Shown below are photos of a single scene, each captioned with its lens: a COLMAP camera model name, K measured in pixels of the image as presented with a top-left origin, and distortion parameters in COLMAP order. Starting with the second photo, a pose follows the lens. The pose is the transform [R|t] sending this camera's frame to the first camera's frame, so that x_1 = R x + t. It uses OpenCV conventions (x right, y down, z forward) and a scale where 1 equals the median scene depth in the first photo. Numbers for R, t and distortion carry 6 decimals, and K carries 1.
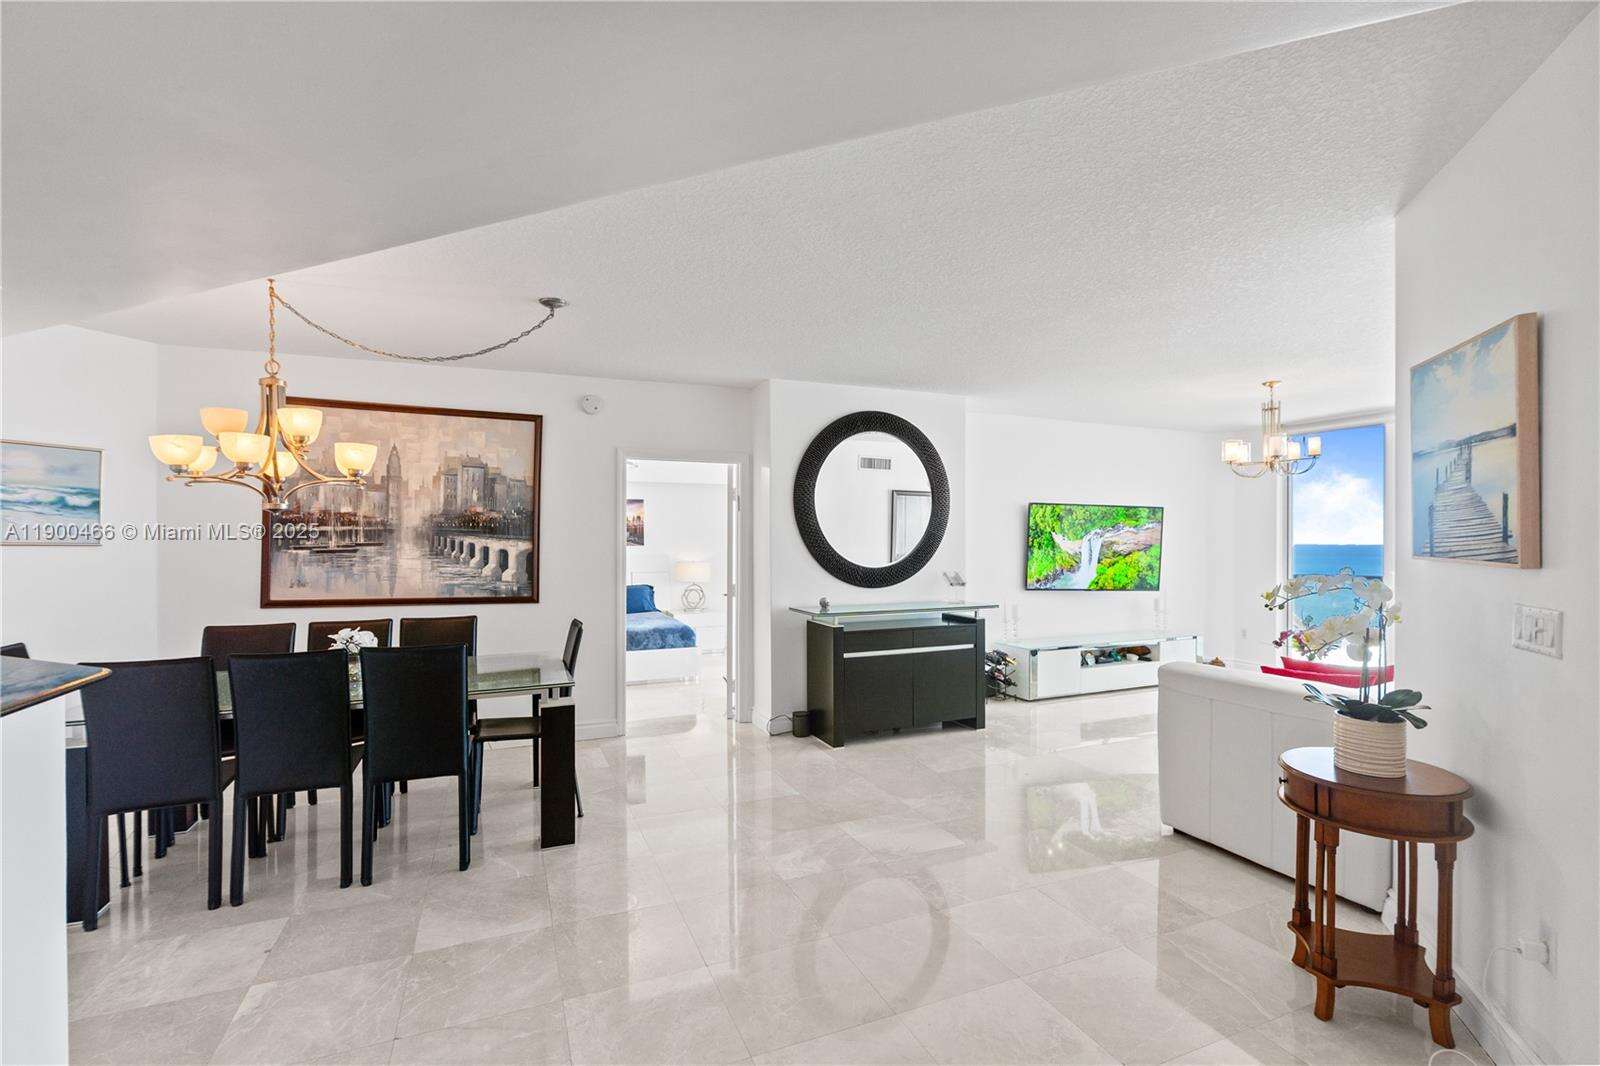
lens RADIAL K [[711.4, 0, 795.8], [0, 711.4, 544.8], [0, 0, 1]] dist [-0.012988, 0.006534]
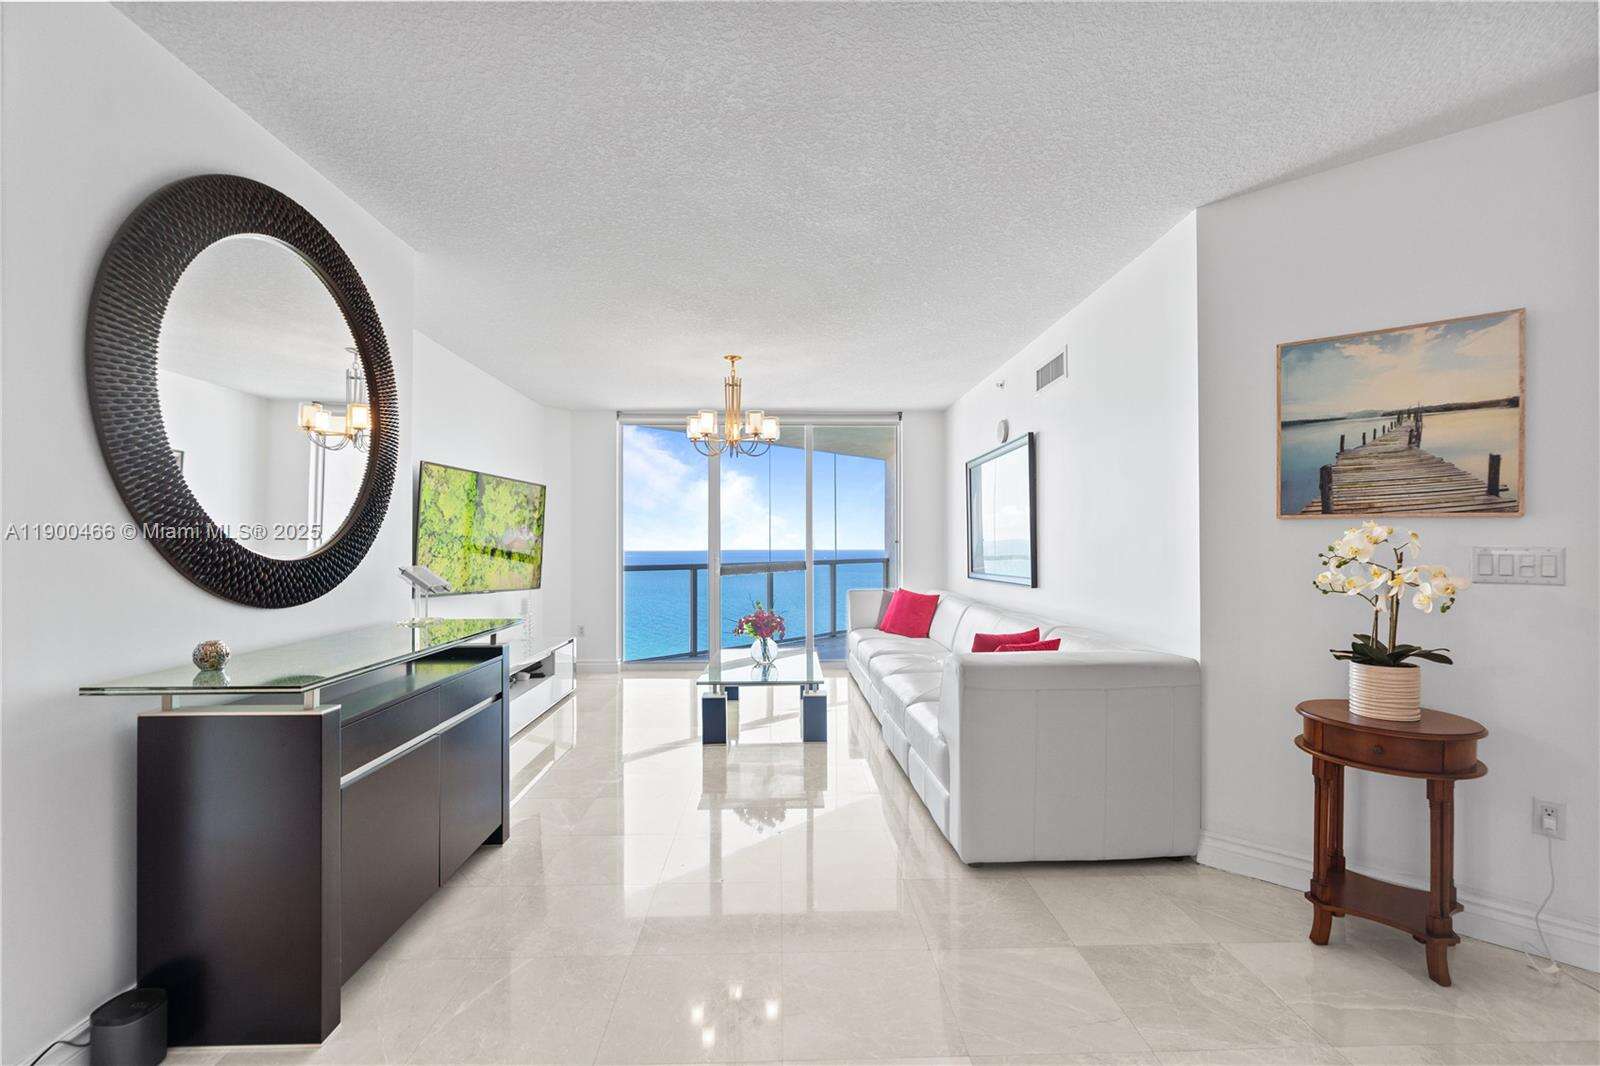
lens RADIAL K [[711.4, 0, 802.1], [0, 711.4, 540.0], [0, 0, 1]] dist [-0.012988, 0.006534]
pose [[0.355956, 0.008711, 0.934462, -0.190282], [0.005532, 0.999919, -0.011429, 0.028209], [-0.934486, 0.009238, 0.355879, 0.591168]]
